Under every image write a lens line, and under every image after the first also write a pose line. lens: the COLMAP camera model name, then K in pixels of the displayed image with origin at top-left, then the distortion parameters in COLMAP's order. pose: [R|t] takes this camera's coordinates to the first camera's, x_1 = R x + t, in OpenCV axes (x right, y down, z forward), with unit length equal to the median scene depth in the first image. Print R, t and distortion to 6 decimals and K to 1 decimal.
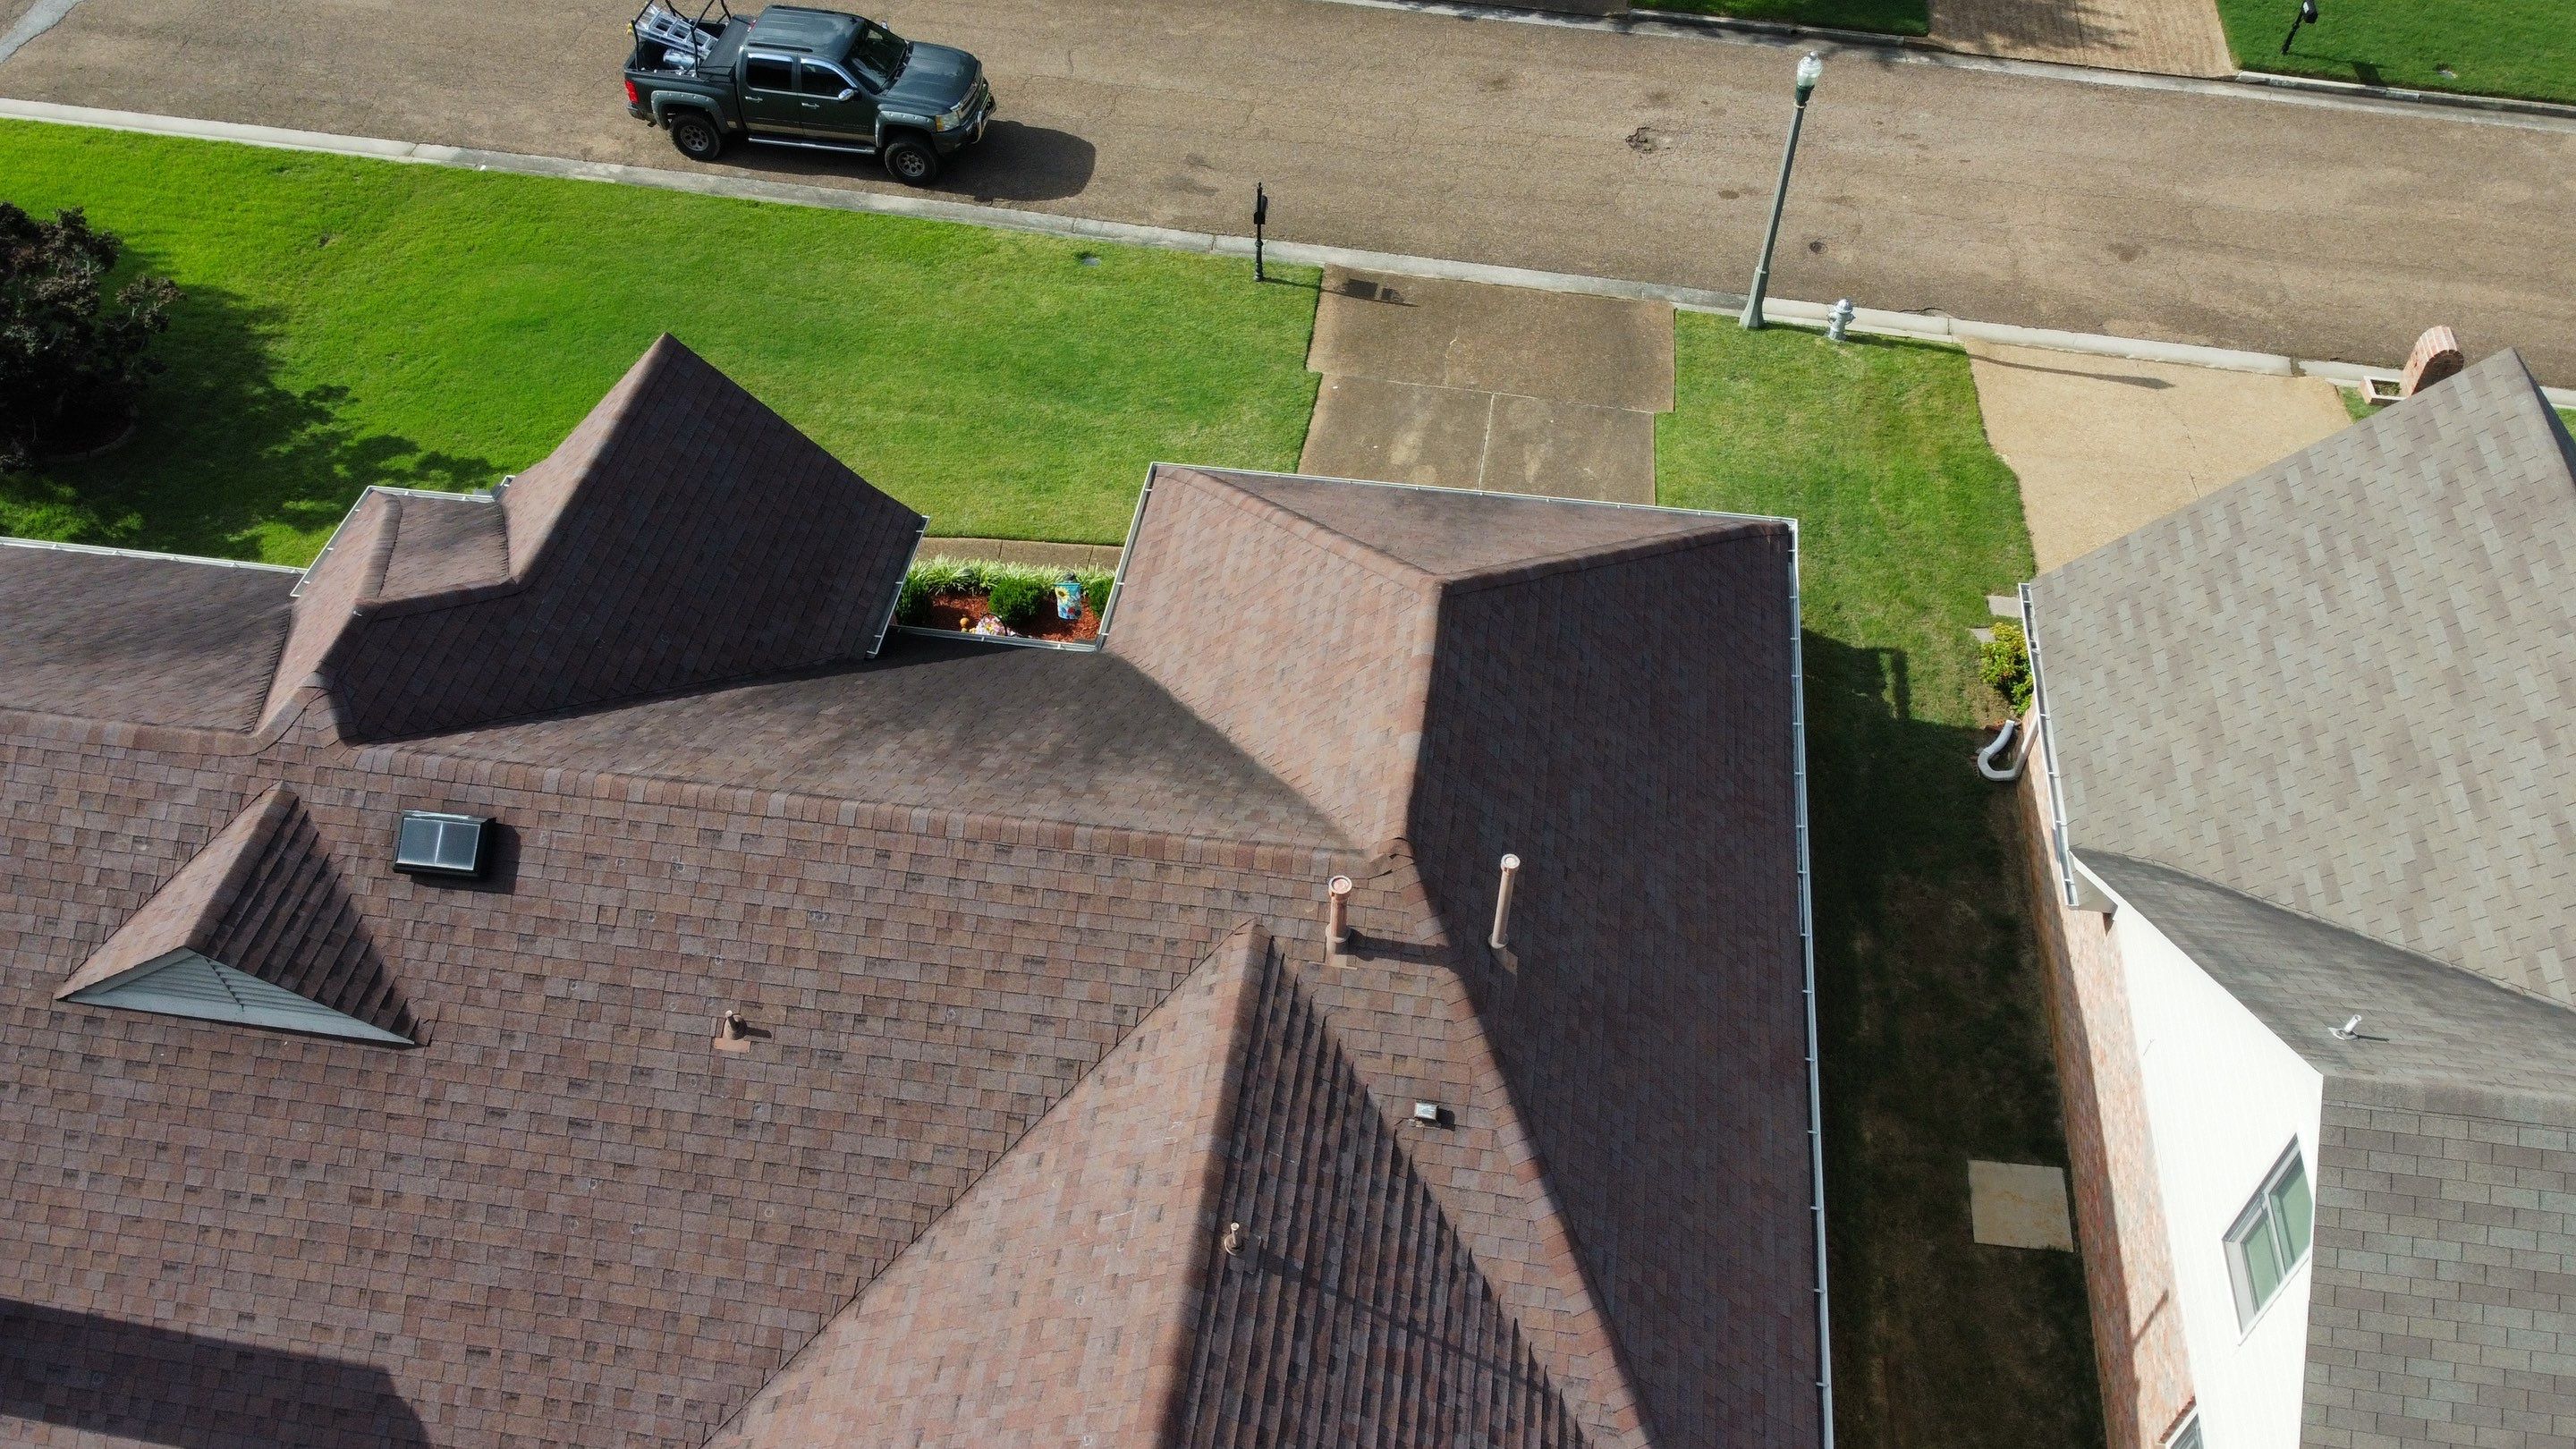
lens RADIAL K [[1937.4, 0, 1278.3], [0, 1937.4, 716.2], [0, 0, 1]] dist [0.005352, -0.015379]
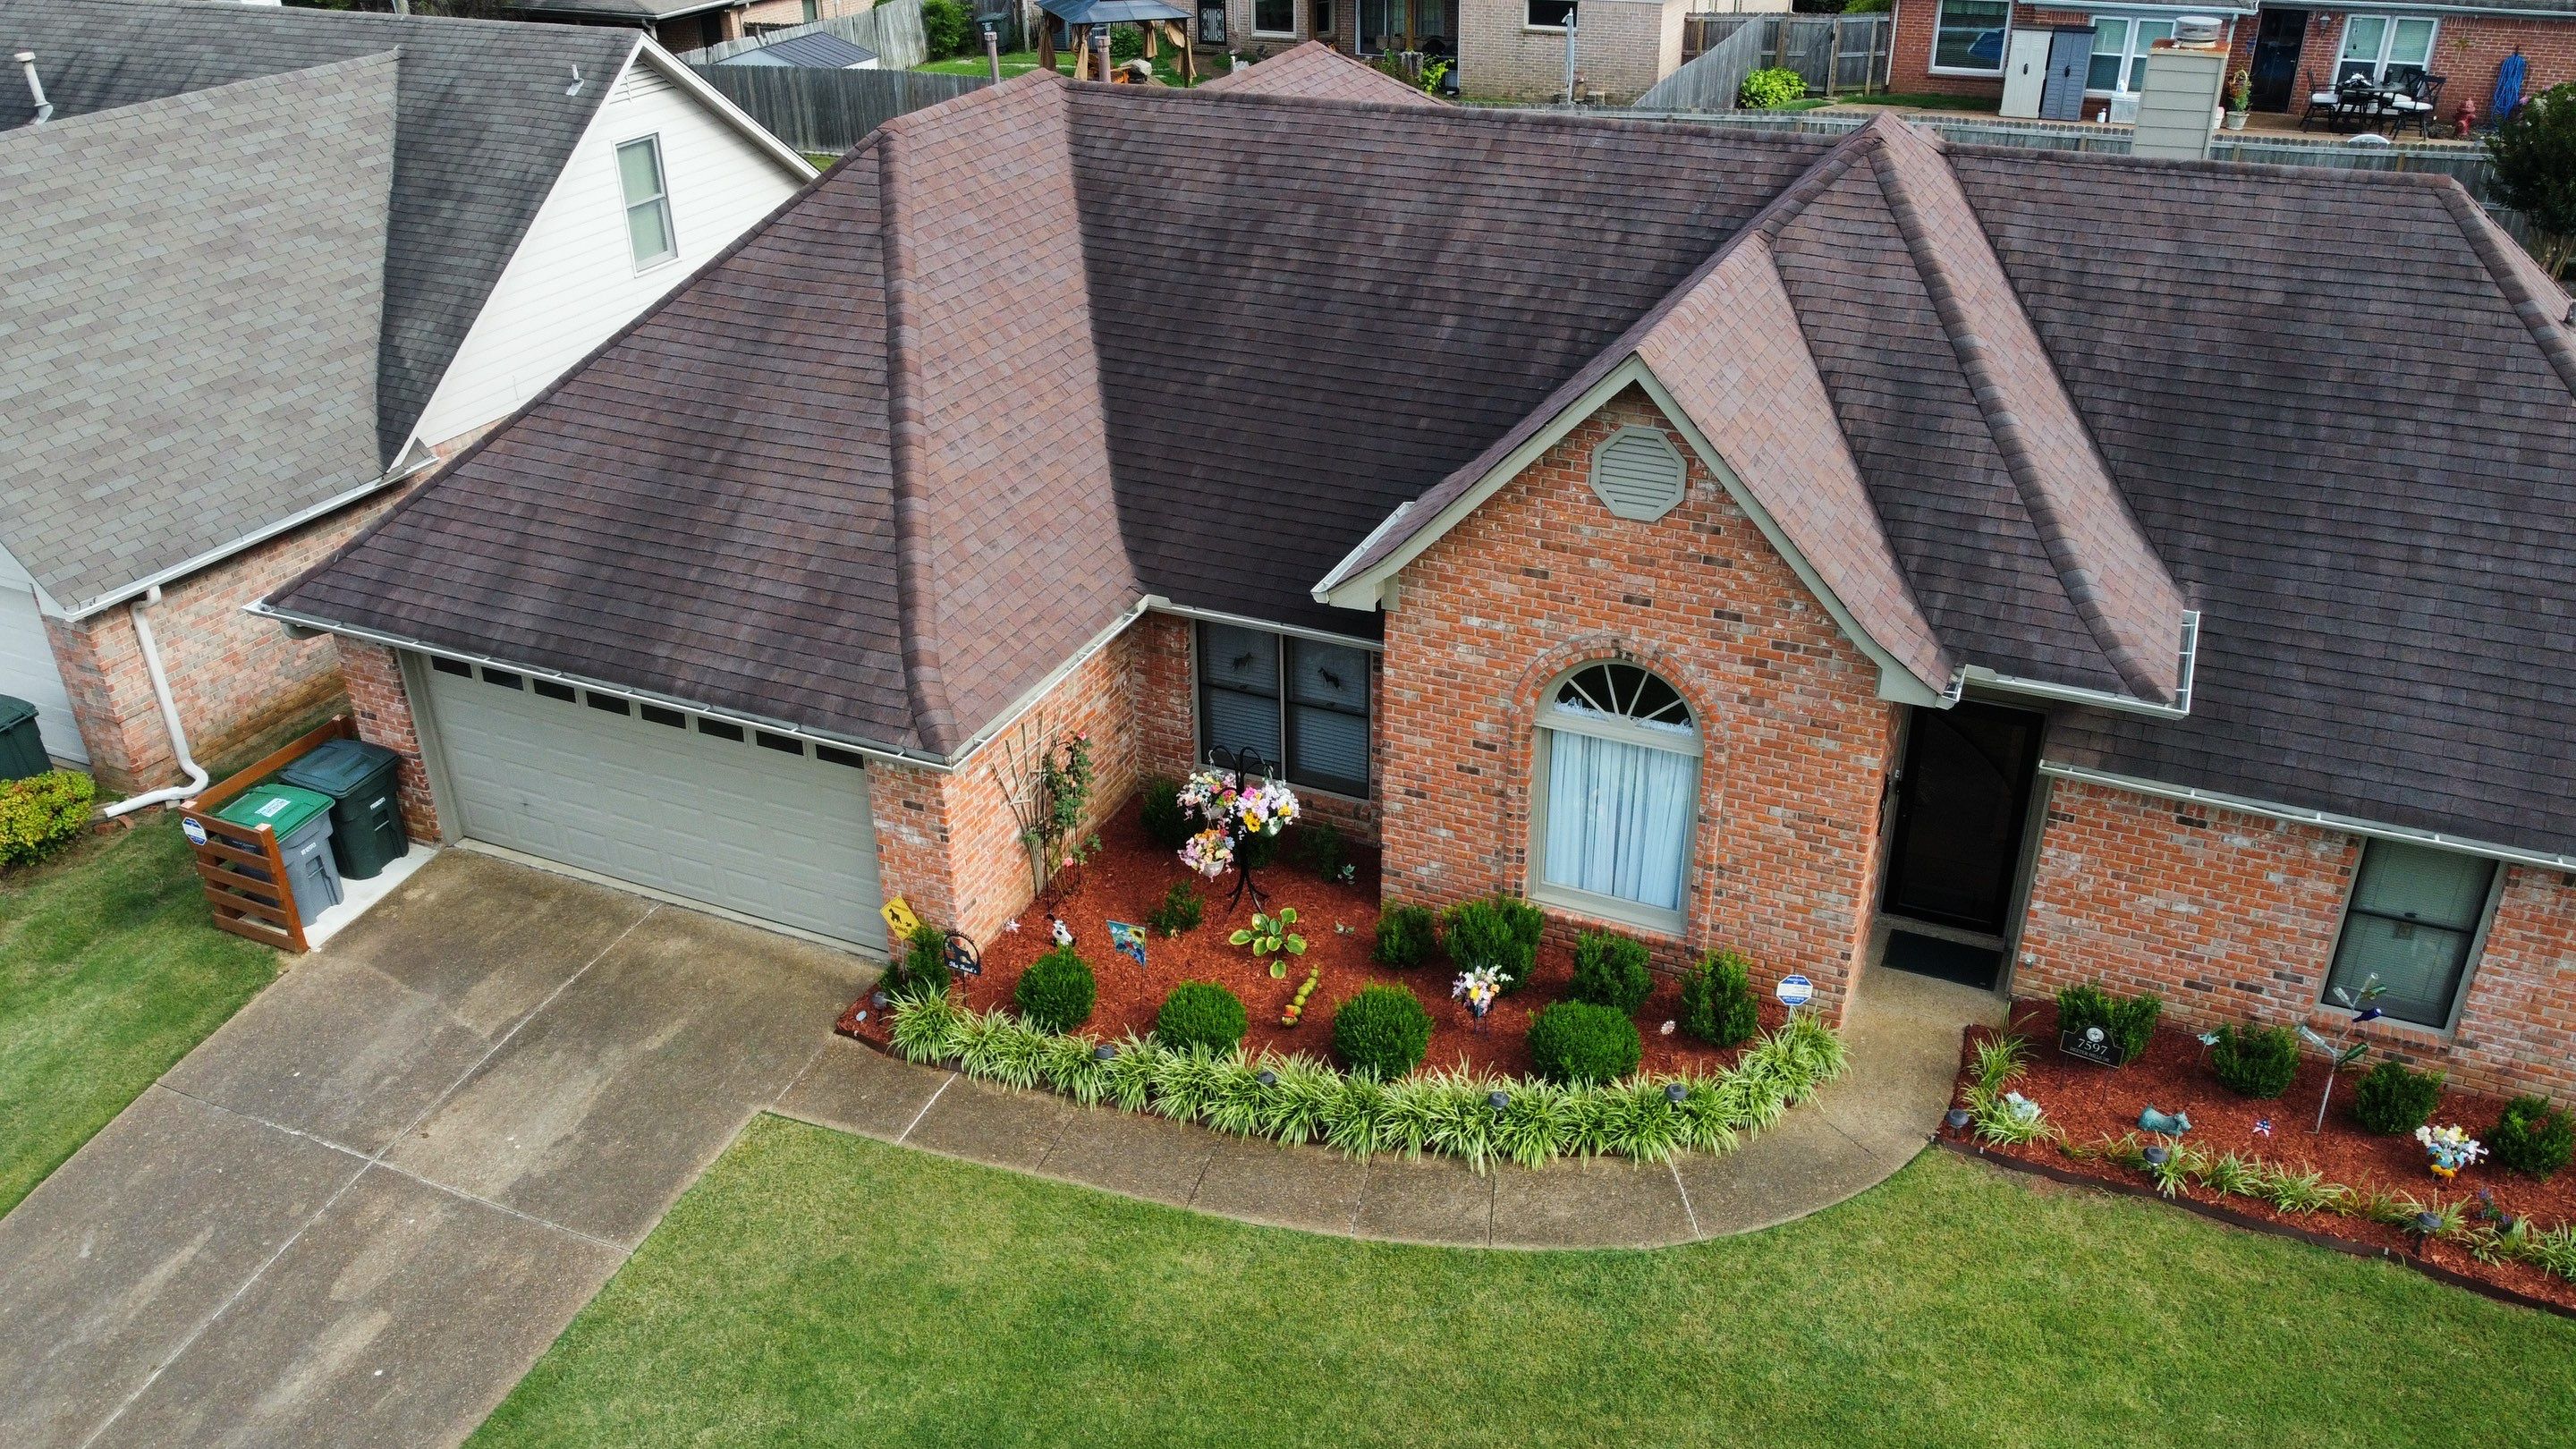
lens RADIAL K [[1937.4, 0, 1282.6], [0, 1937.4, 714.6], [0, 0, 1]] dist [0.005352, -0.015379]
pose [[-0.962289, -0.099747, 0.253081, -0.503127], [0.219990, 0.261895, 0.939689, -1.085427], [-0.160011, 0.959928, -0.230075, 1.710355]]
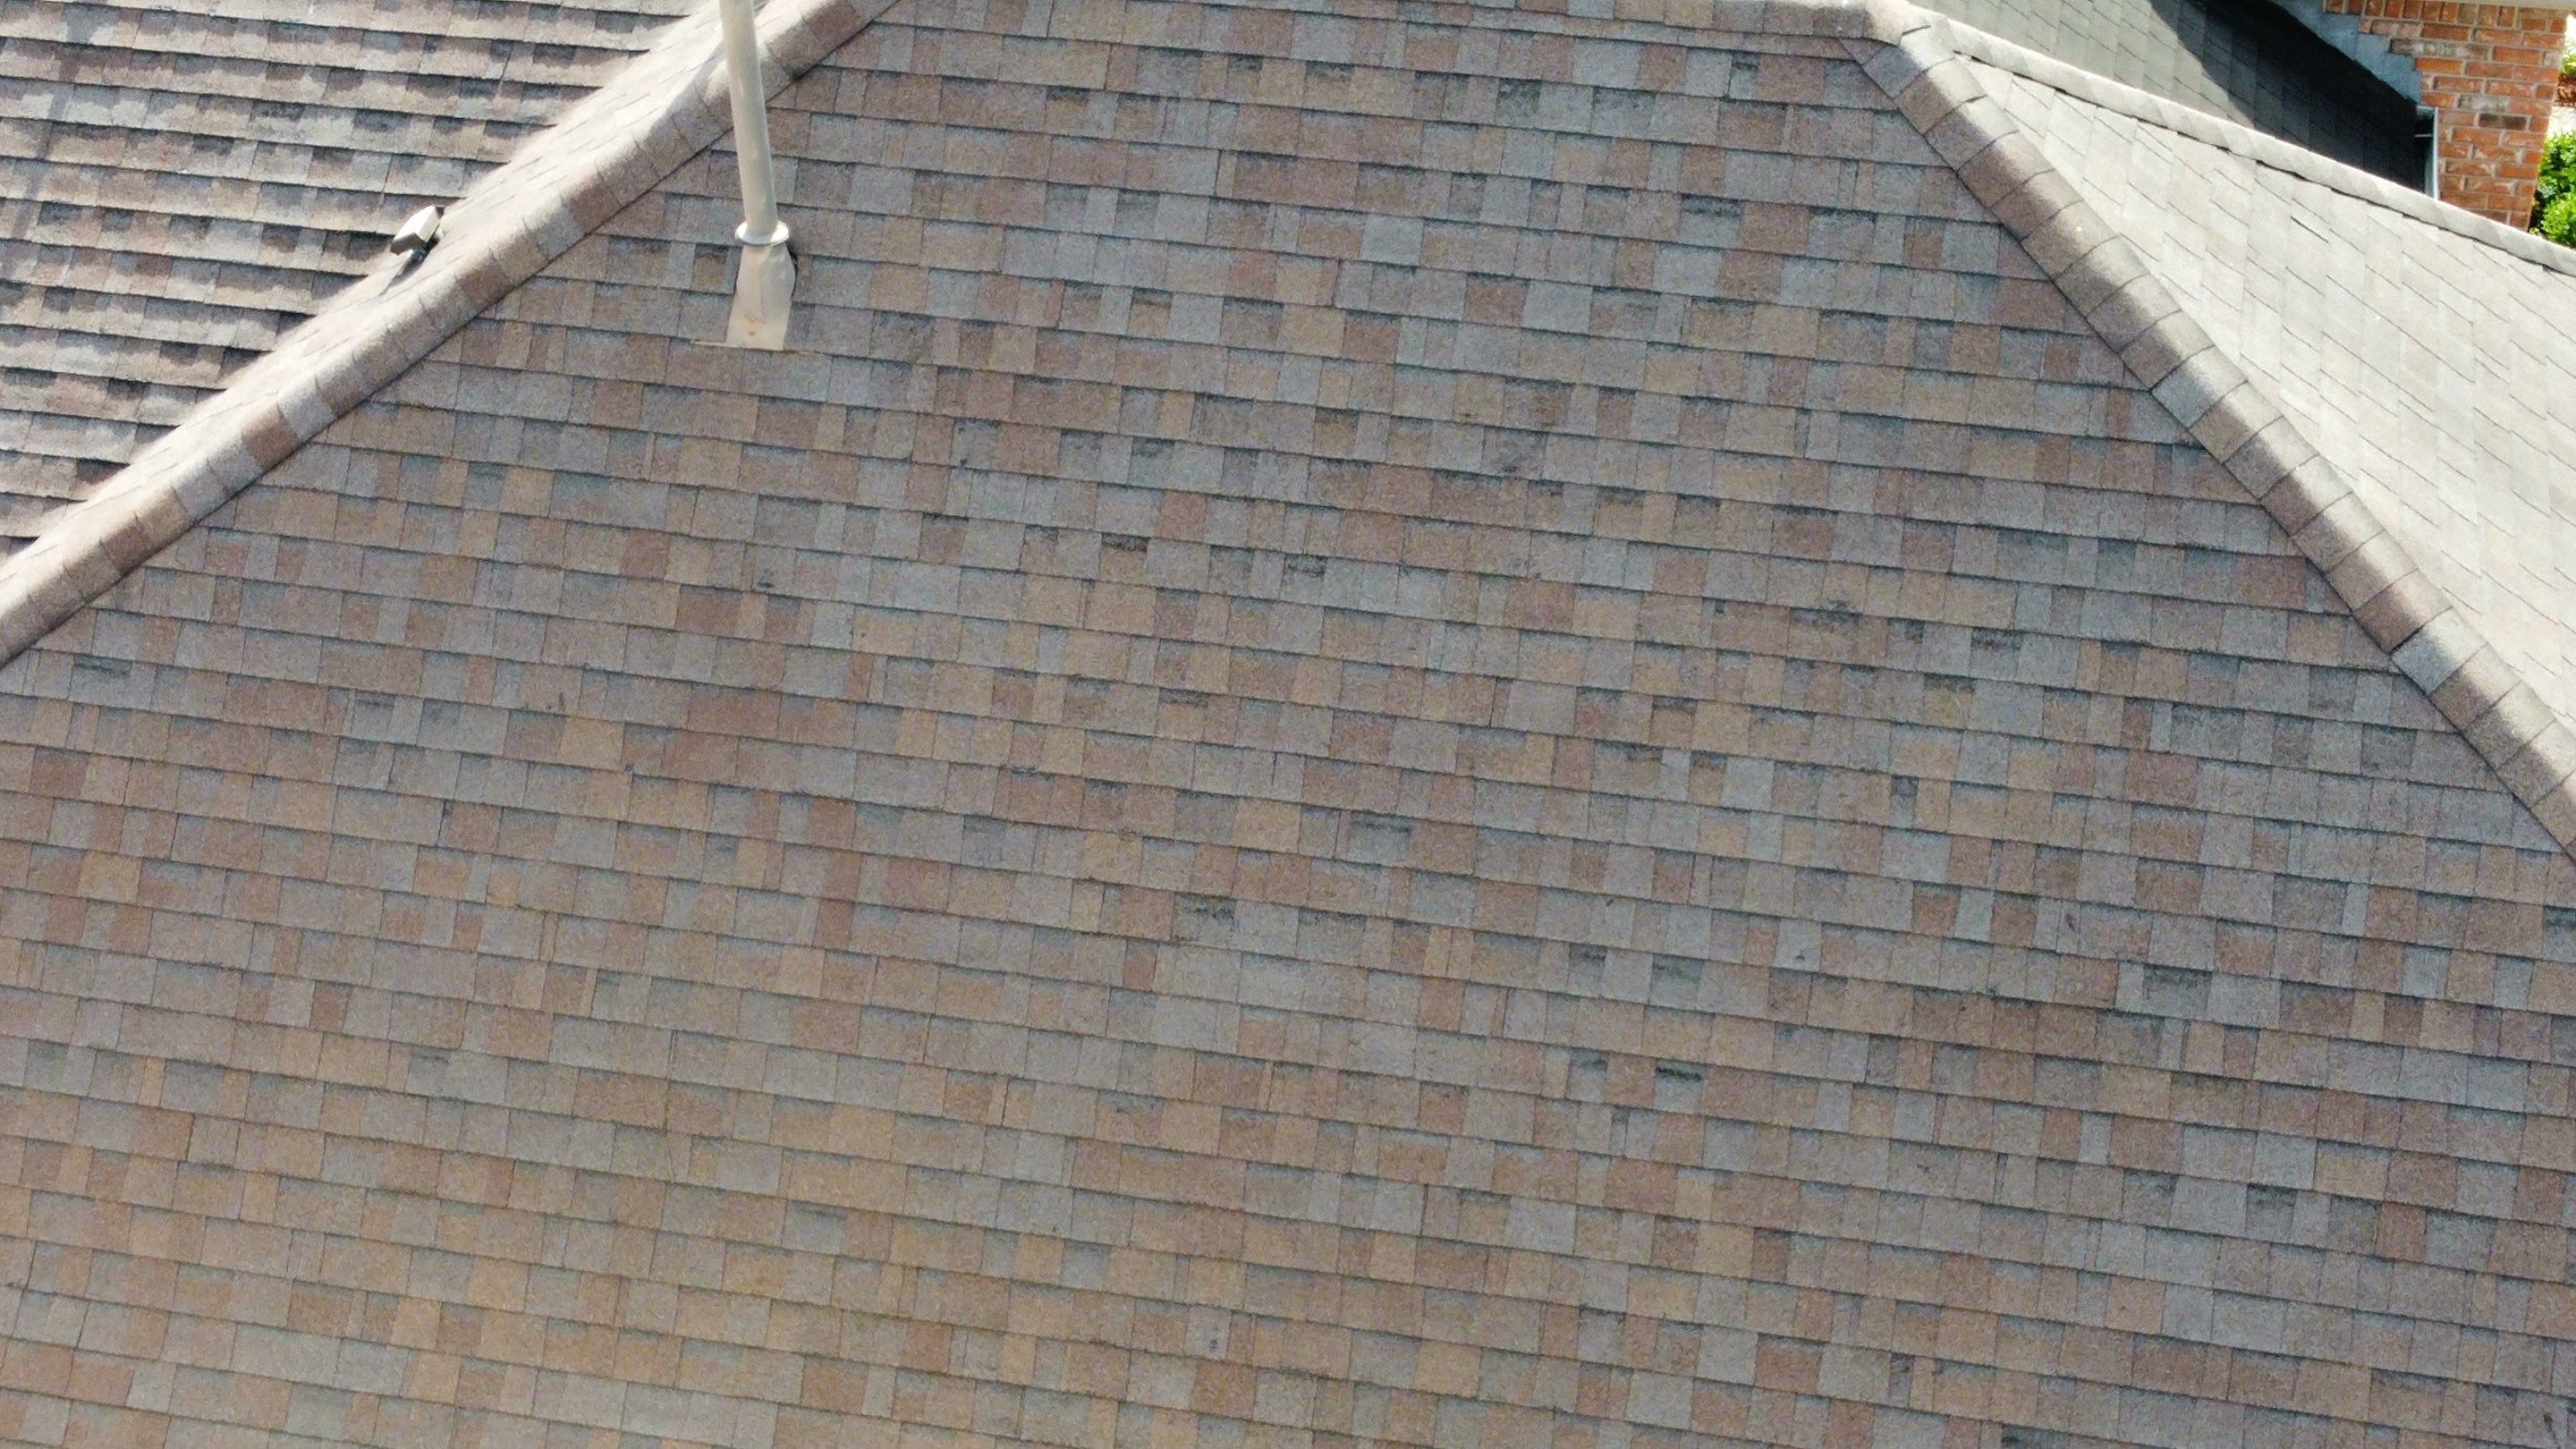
lens RADIAL K [[1937.4, 0, 1286.8], [0, 1937.4, 723.1], [0, 0, 1]] dist [0.005352, -0.015379]
pose [[0.010130, 0.776320, -0.630258, 0.410619], [-0.754625, 0.419476, 0.504560, -0.111086], [0.656078, 0.470498, 0.590080, 0.870000]]
